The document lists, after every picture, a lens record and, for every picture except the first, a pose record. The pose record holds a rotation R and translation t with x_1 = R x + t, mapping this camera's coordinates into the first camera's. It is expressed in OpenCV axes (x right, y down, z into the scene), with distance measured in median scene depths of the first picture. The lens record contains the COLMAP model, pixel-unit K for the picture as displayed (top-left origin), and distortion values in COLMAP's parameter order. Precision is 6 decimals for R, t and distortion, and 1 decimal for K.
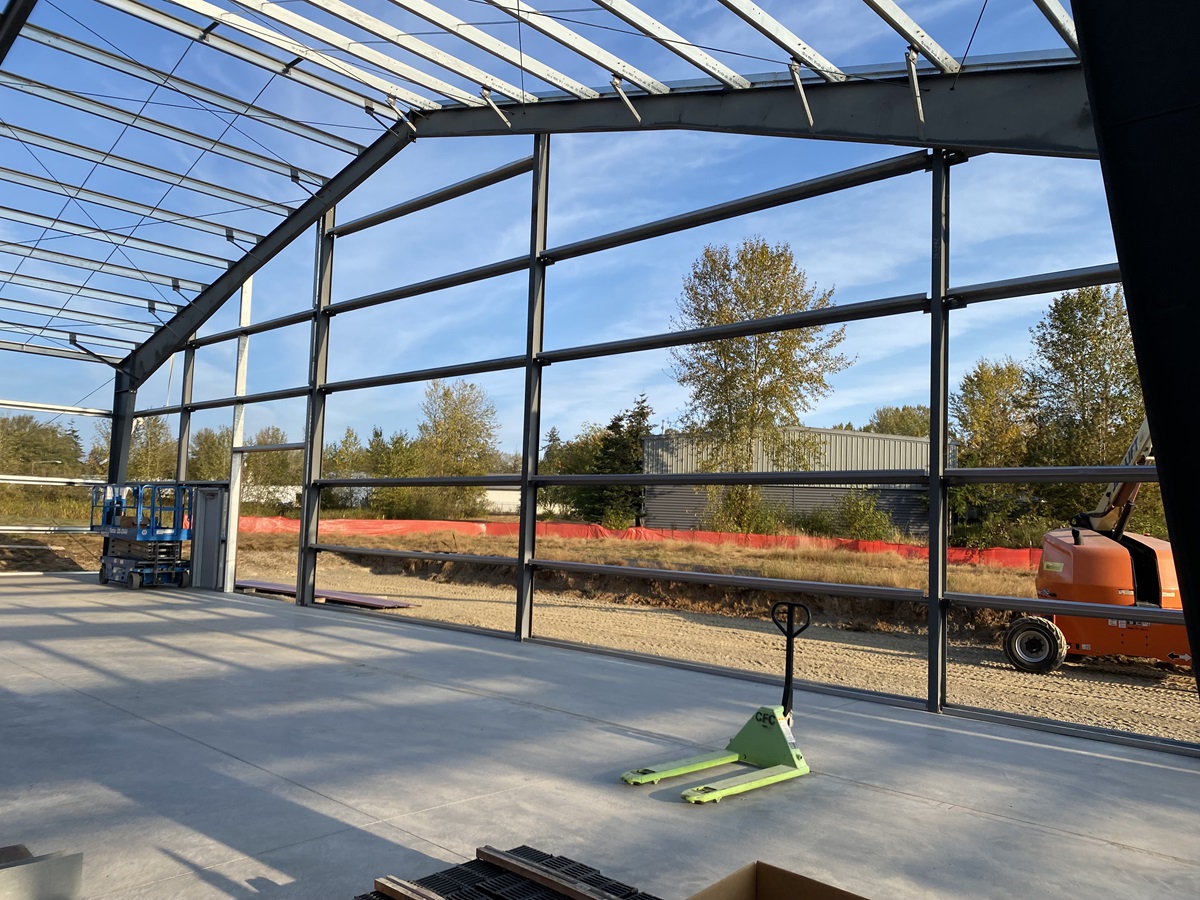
lens RADIAL K [[903.3, 0, 599.5], [0, 903.3, 458.0], [0, 0, 1]] dist [0.020649, -0.033151]
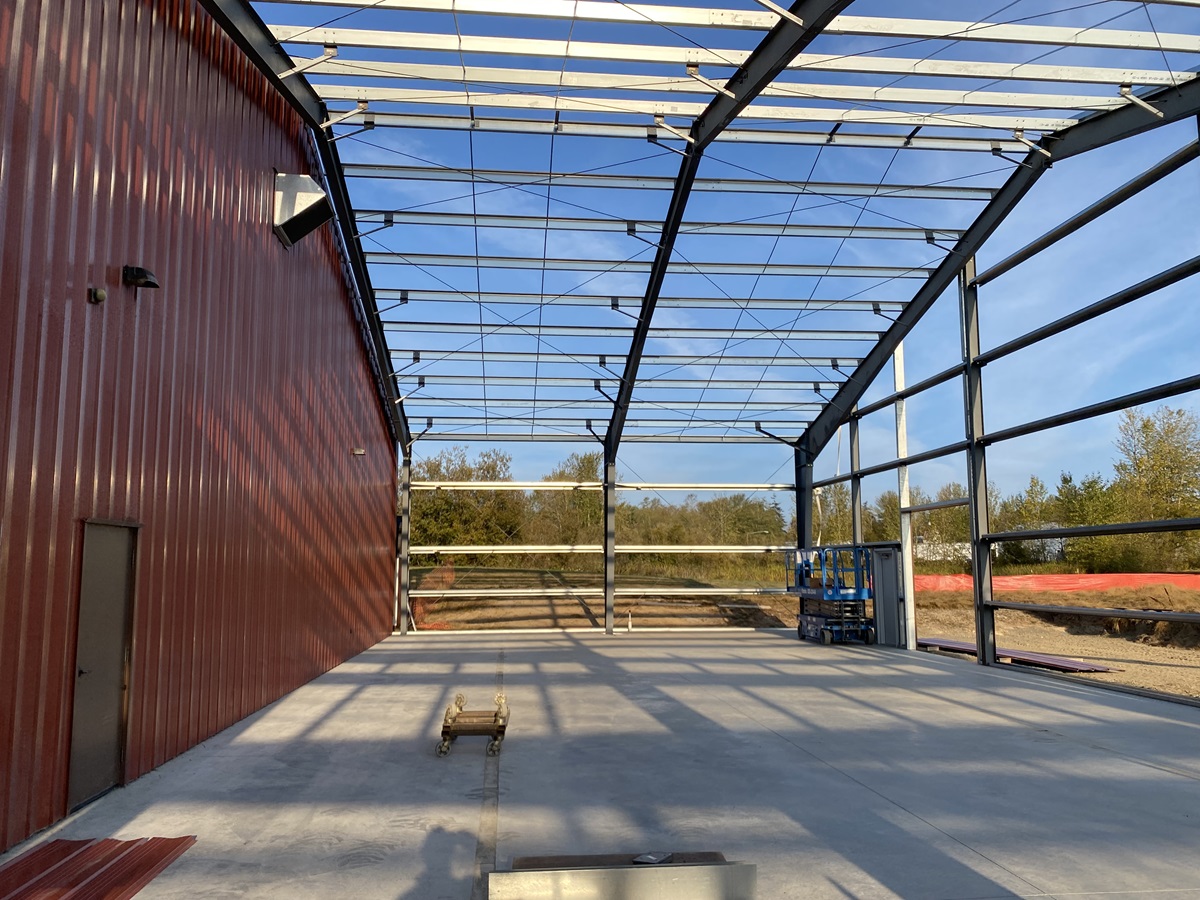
lens RADIAL K [[903.3, 0, 597.7], [0, 903.3, 462.6], [0, 0, 1]] dist [0.020649, -0.033151]
pose [[0.746604, -0.112862, -0.655625, 0.023090], [0.074135, 0.993481, -0.086599, 0.000434], [0.661125, 0.016050, 0.750104, -0.006671]]
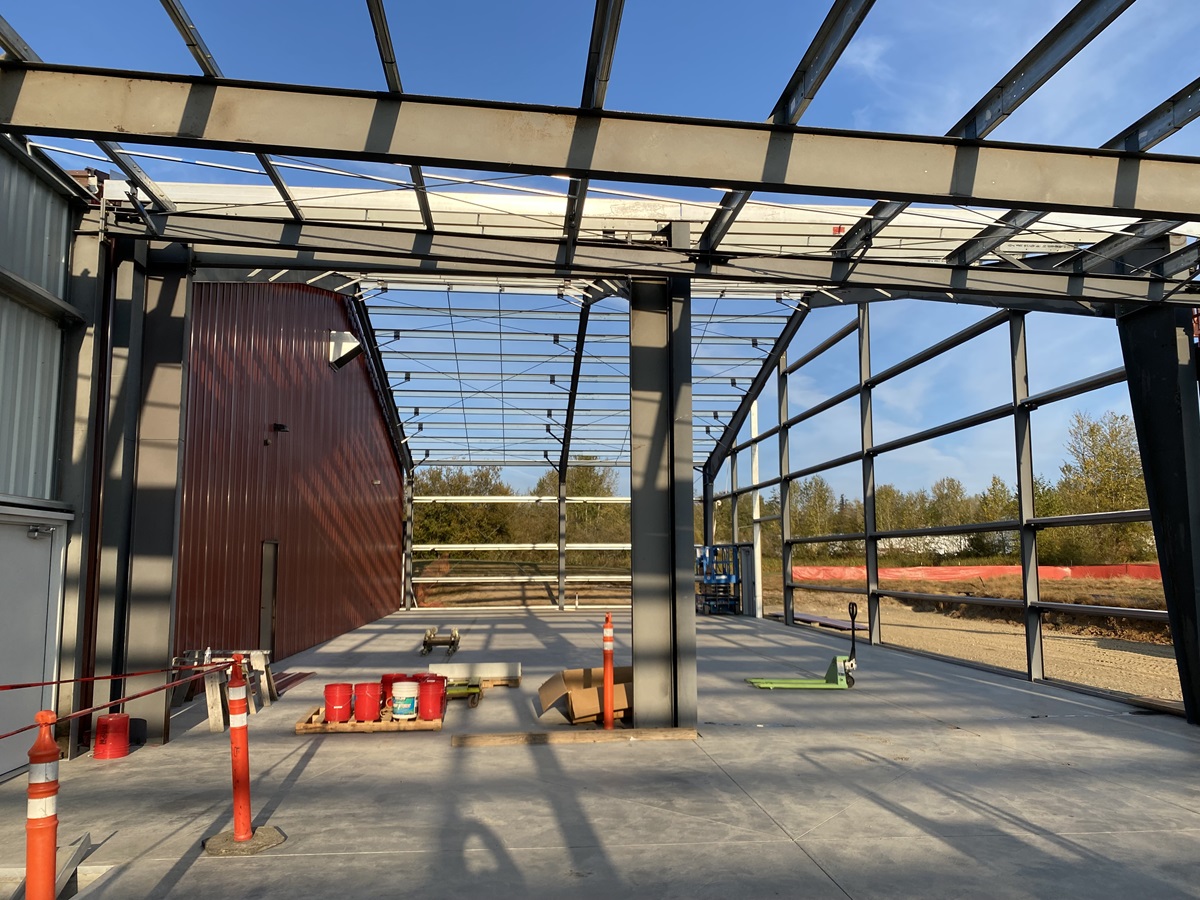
lens RADIAL K [[903.3, 0, 604.2], [0, 903.3, 457.6], [0, 0, 1]] dist [0.020649, -0.033151]
pose [[0.744533, -0.110076, -0.658448, 0.441573], [0.073161, 0.993825, -0.083417, -0.007640], [0.663564, 0.013934, 0.747989, -0.301492]]
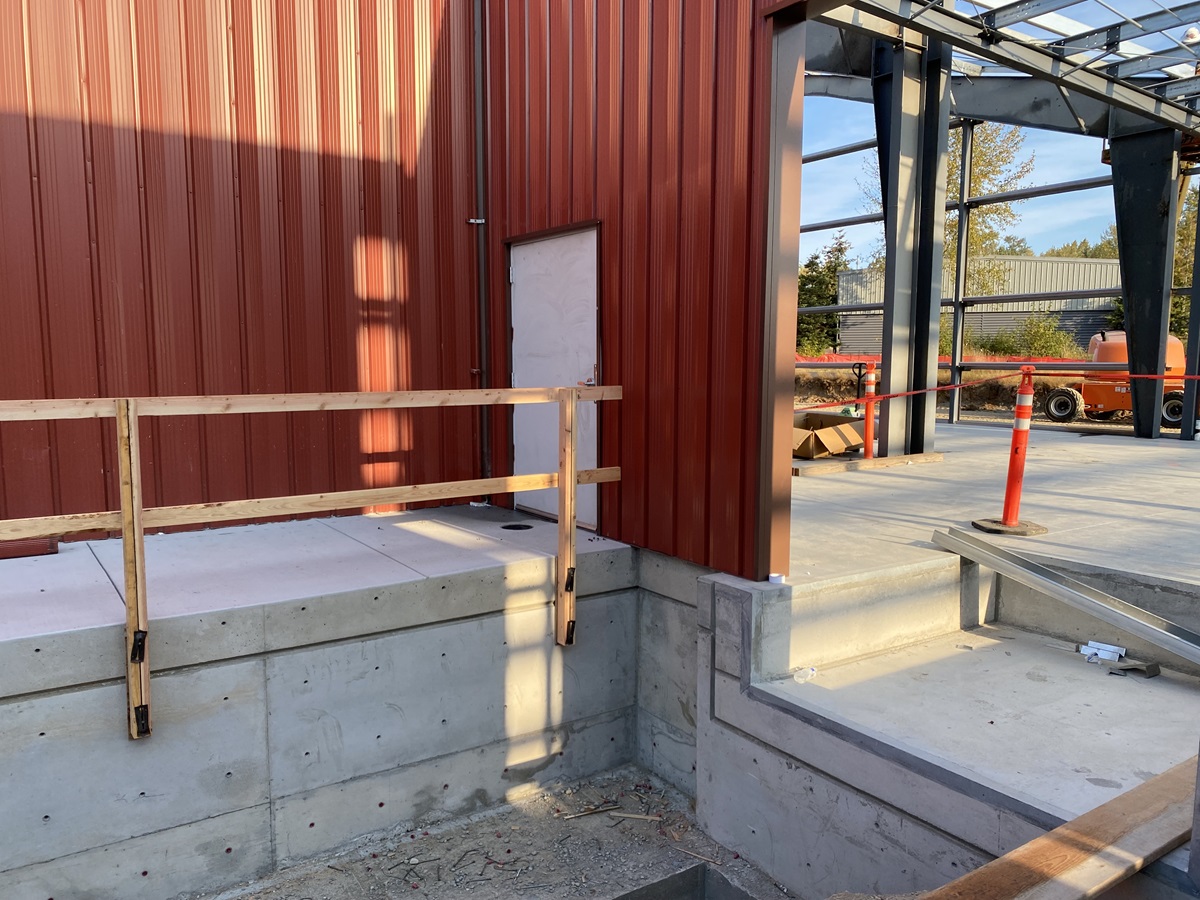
lens RADIAL K [[903.3, 0, 589.6], [0, 903.3, 471.0], [0, 0, 1]] dist [0.020649, -0.033151]
pose [[0.972581, -0.004514, -0.232519, 0.031077], [0.048183, 0.982028, 0.182480, -0.006949], [0.227516, -0.188680, 0.955320, -0.539690]]
